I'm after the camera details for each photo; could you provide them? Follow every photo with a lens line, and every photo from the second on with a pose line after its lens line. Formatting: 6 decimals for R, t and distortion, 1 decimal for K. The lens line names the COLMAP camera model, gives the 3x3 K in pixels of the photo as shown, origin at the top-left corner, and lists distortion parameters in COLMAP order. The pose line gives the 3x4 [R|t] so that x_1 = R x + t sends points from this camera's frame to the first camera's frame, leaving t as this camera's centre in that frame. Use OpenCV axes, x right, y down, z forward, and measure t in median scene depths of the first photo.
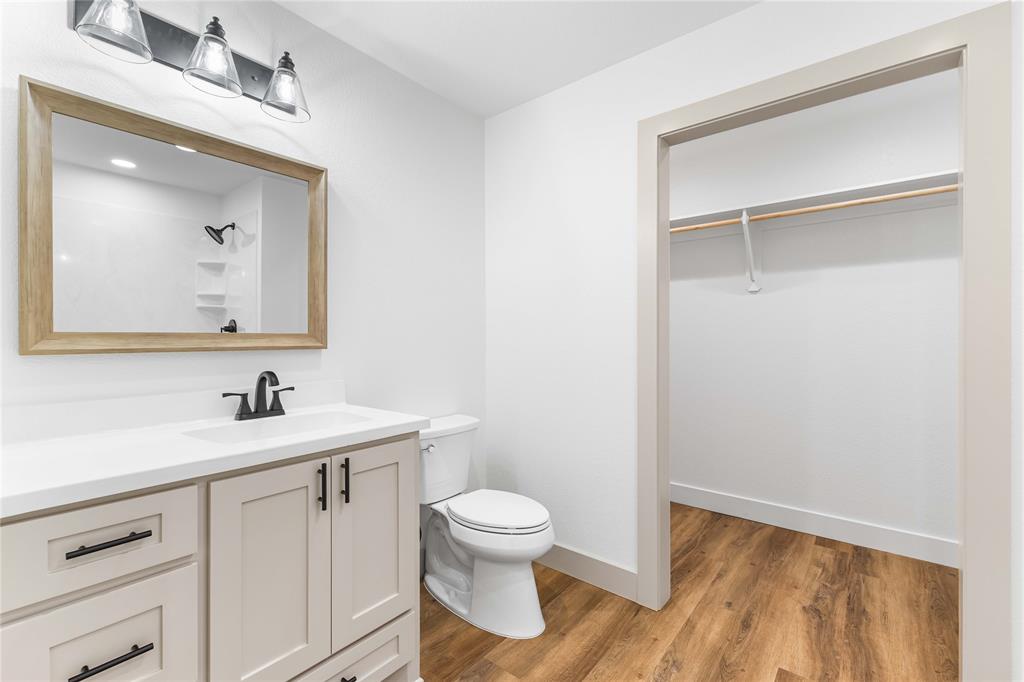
lens RADIAL K [[440.5, 0, 510.7], [0, 440.5, 338.1], [0, 0, 1]] dist [0.007280, -0.002404]
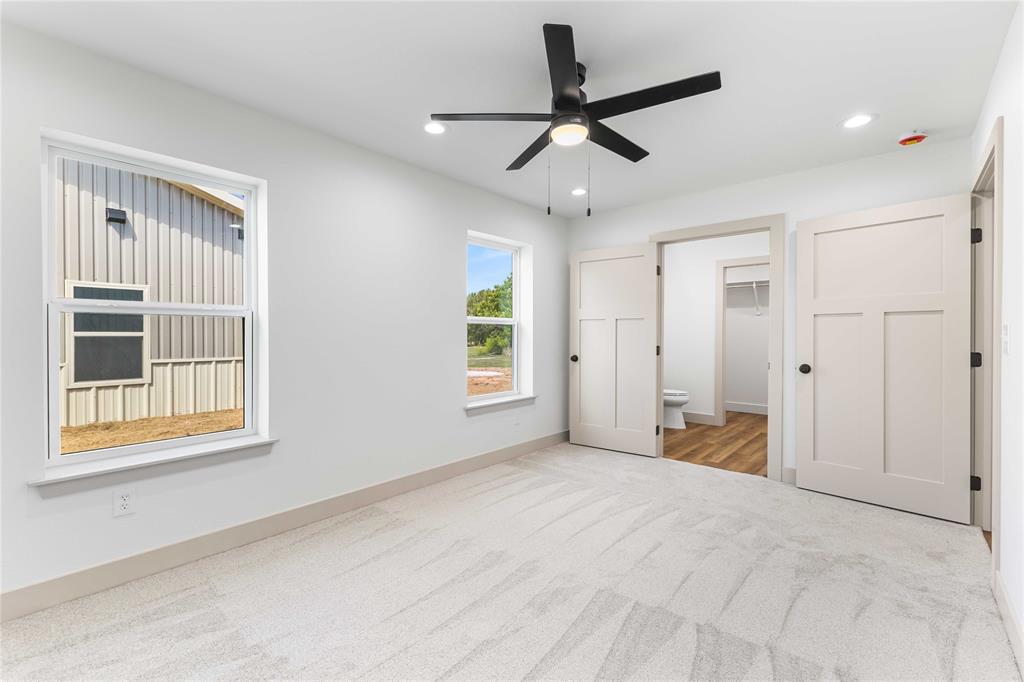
lens RADIAL K [[440.5, 0, 517.5], [0, 440.5, 338.9], [0, 0, 1]] dist [0.007280, -0.002404]
pose [[0.999670, 0.006063, -0.024946, -0.993221], [-0.005944, 0.999971, 0.004840, 0.023460], [0.024975, -0.004690, 0.999677, -2.048834]]
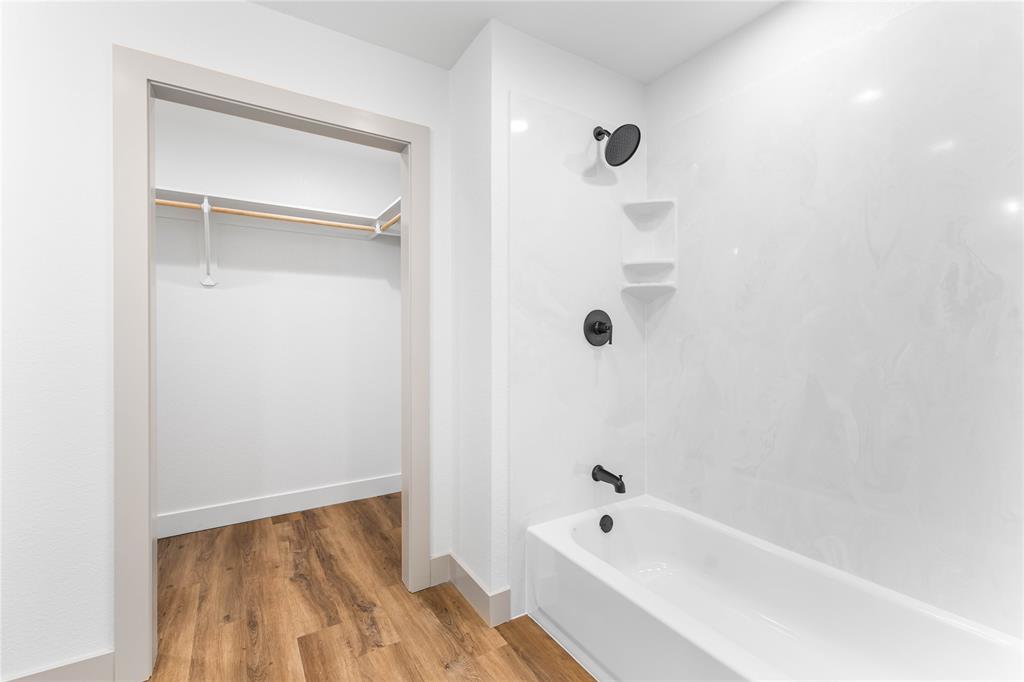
lens RADIAL K [[440.5, 0, 515.5], [0, 440.5, 337.1], [0, 0, 1]] dist [0.007280, -0.002404]
pose [[0.320781, -0.007503, 0.947124, -0.207854], [0.003115, 0.999972, 0.006867, -0.000279], [-0.947148, 0.000748, 0.320795, 0.121423]]
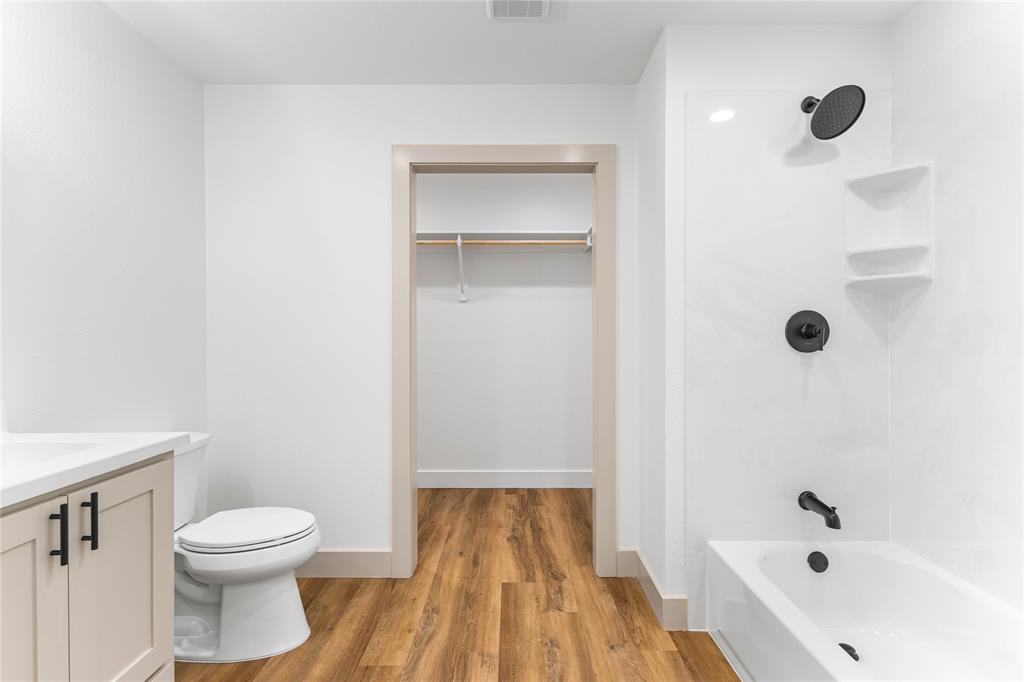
lens RADIAL K [[440.5, 0, 513.2], [0, 440.5, 339.9], [0, 0, 1]] dist [0.007280, -0.002404]
pose [[0.772884, -0.003758, 0.634536, -0.187066], [0.002851, 0.999993, 0.002451, -0.000695], [-0.634541, -0.000085, 0.772889, -0.054624]]
